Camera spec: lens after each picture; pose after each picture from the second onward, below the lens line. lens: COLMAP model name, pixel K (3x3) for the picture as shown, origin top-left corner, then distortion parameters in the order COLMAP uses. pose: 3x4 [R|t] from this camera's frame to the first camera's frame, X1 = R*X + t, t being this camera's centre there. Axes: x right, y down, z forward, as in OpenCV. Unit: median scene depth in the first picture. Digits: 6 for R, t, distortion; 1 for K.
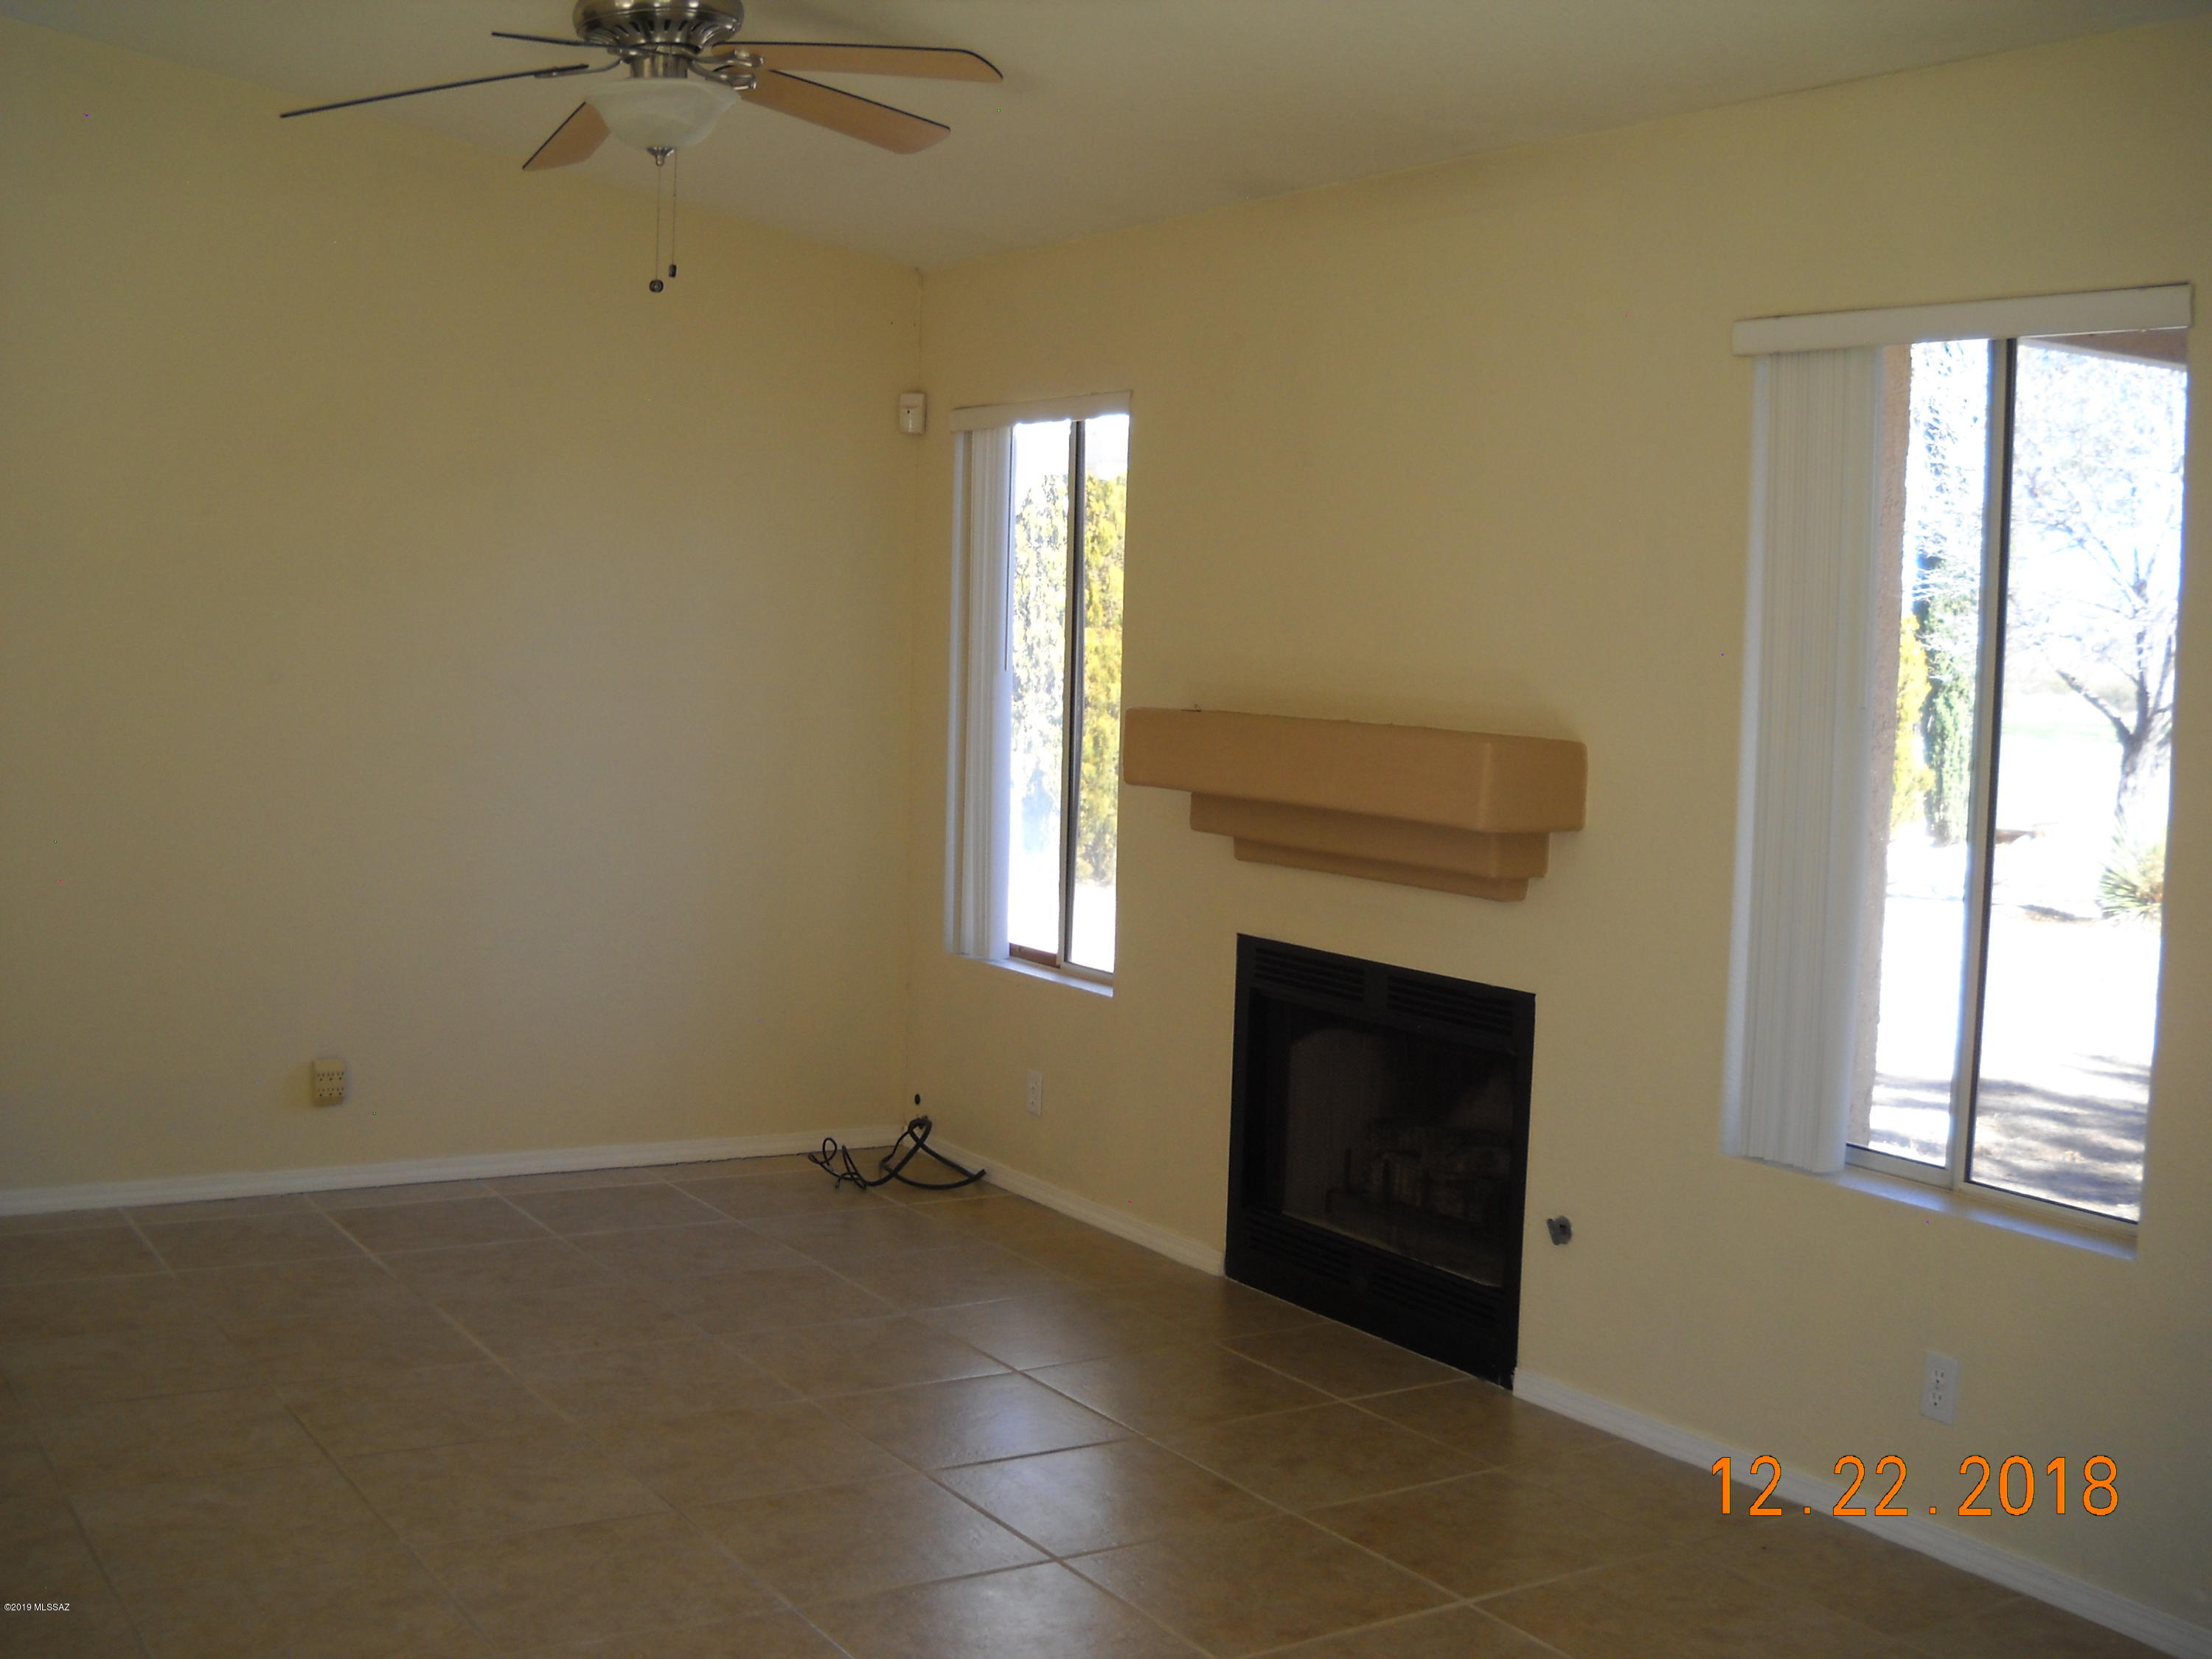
lens RADIAL K [[2492.2, 0, 1104.7], [0, 2492.2, 832.9], [0, 0, 1]] dist [-0.202562, 0.000000]
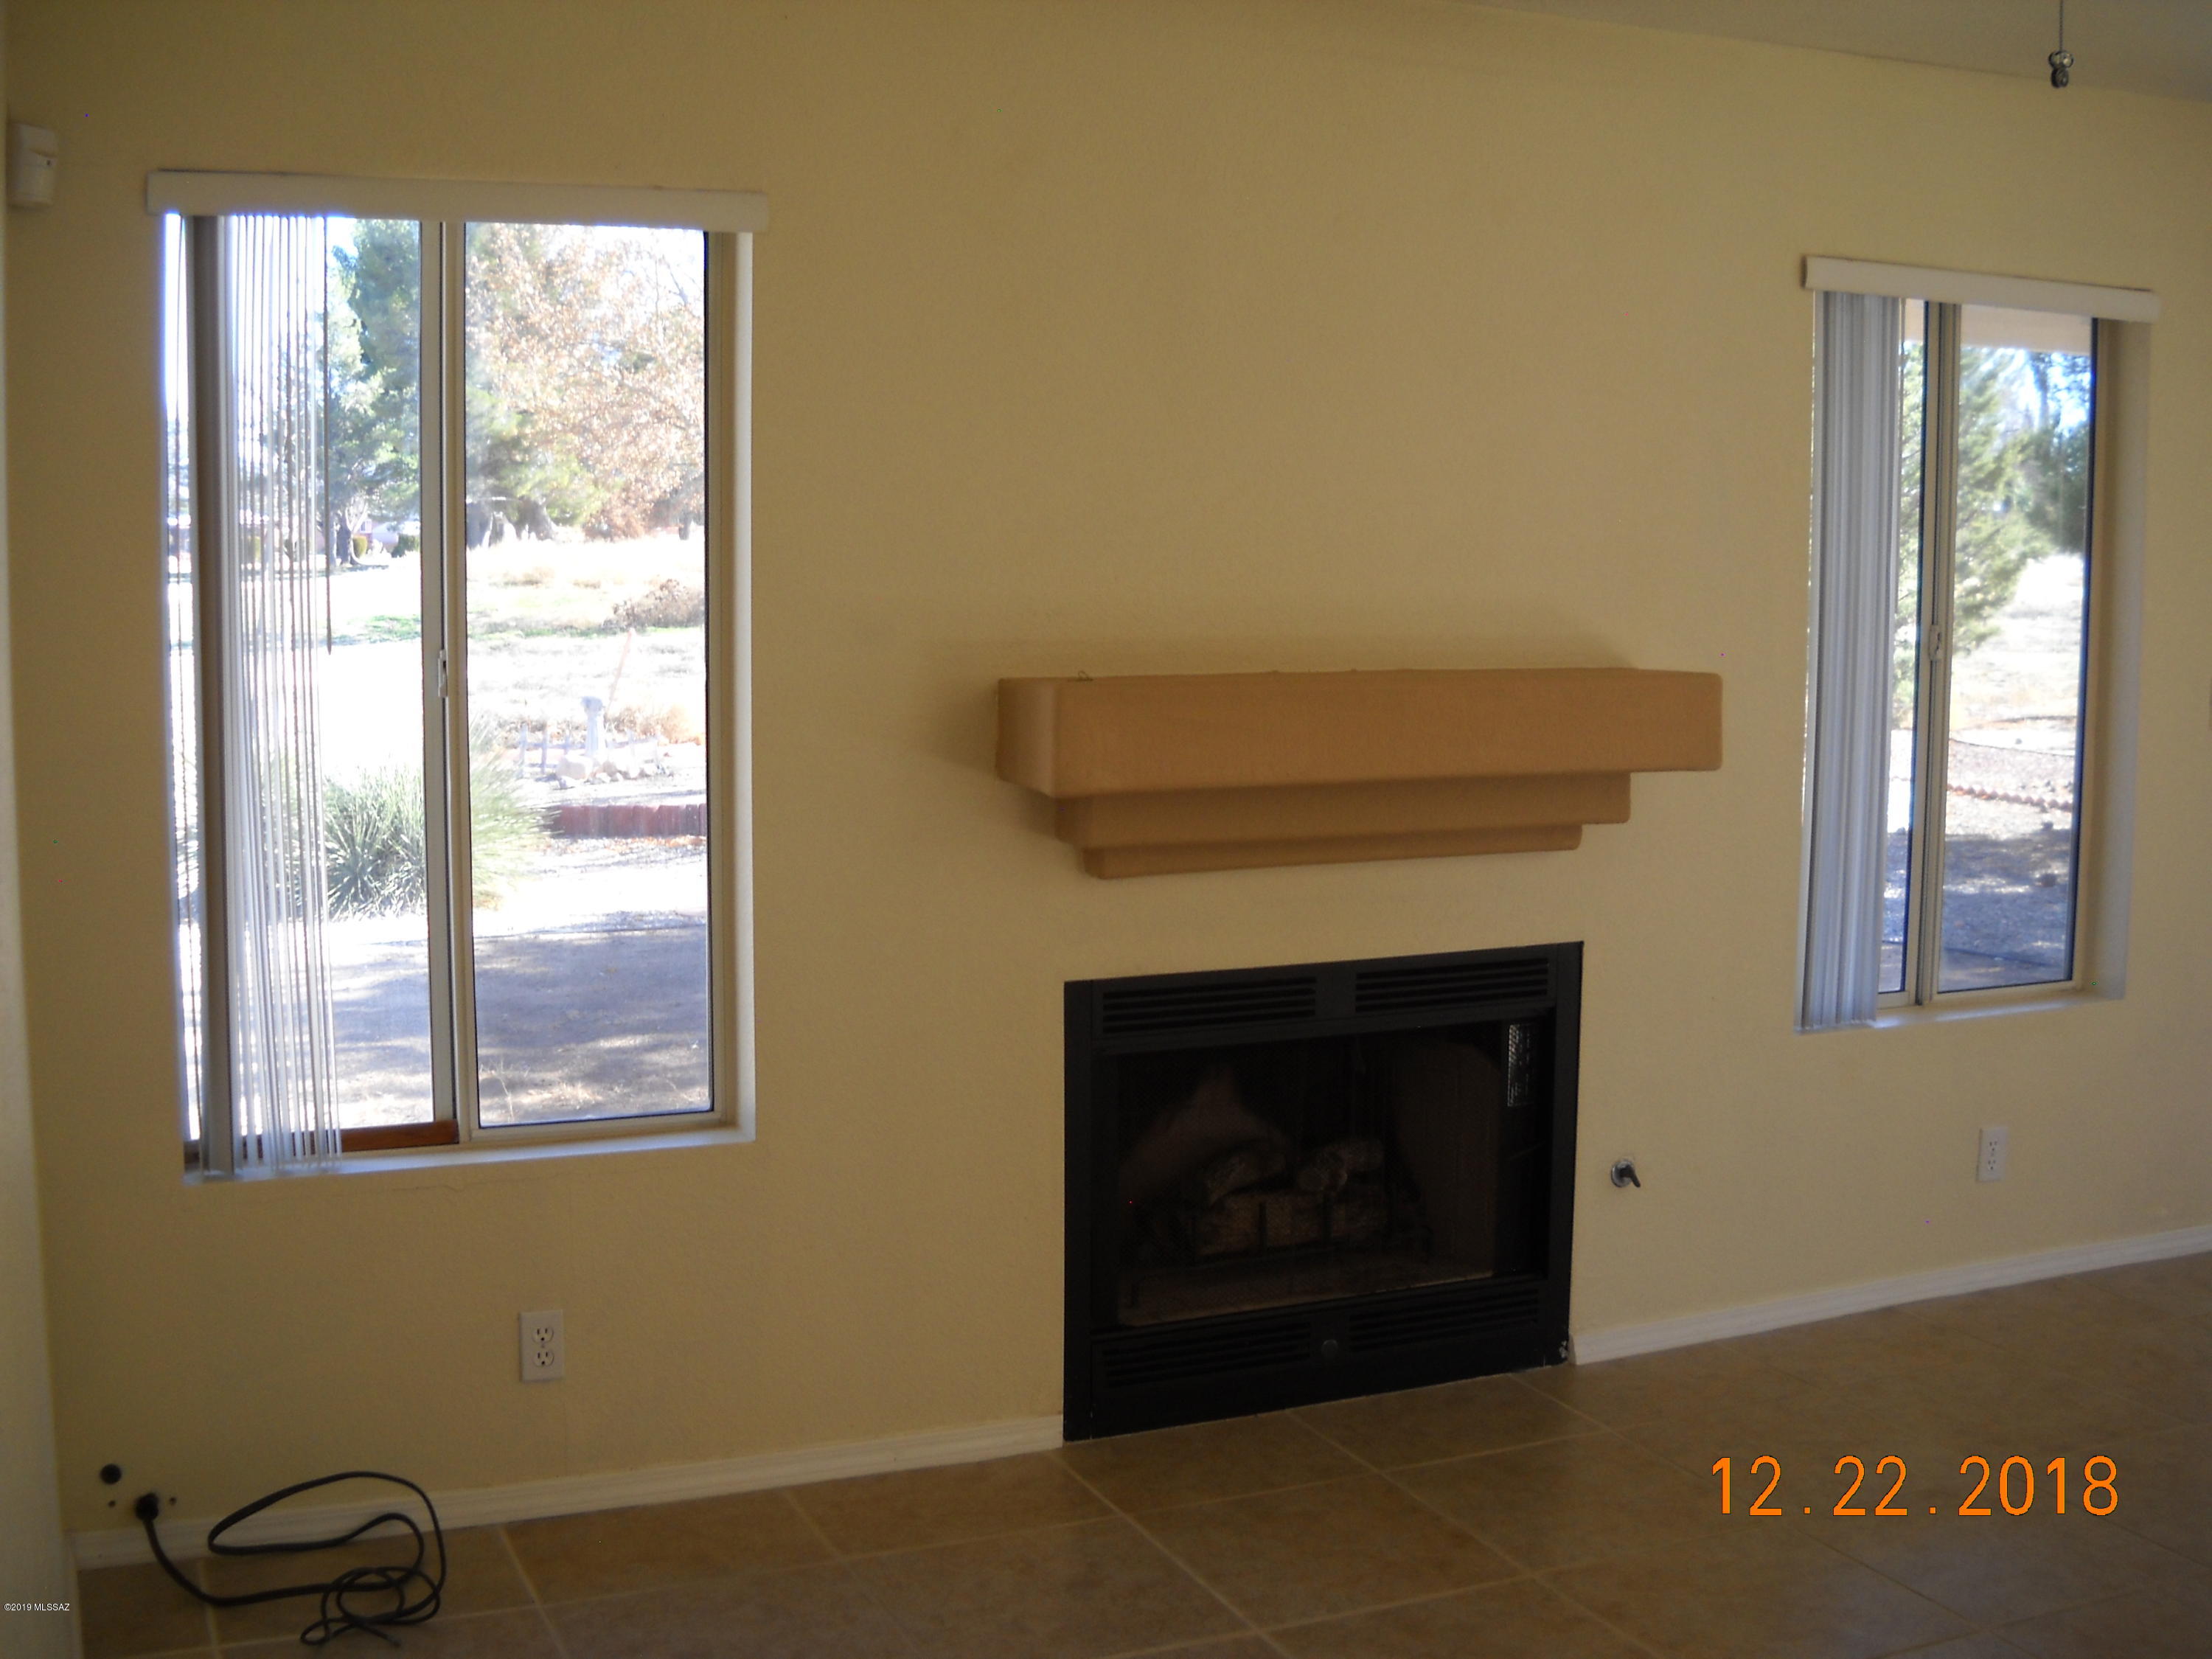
lens RADIAL K [[2492.2, 0, 1106.8], [0, 2492.2, 831.8], [0, 0, 1]] dist [-0.202562, 0.000000]
pose [[0.163693, -0.141483, 0.976313, -0.694013], [0.087432, 0.987848, 0.128495, -0.101760], [-0.982629, 0.064328, 0.174074, 0.921357]]
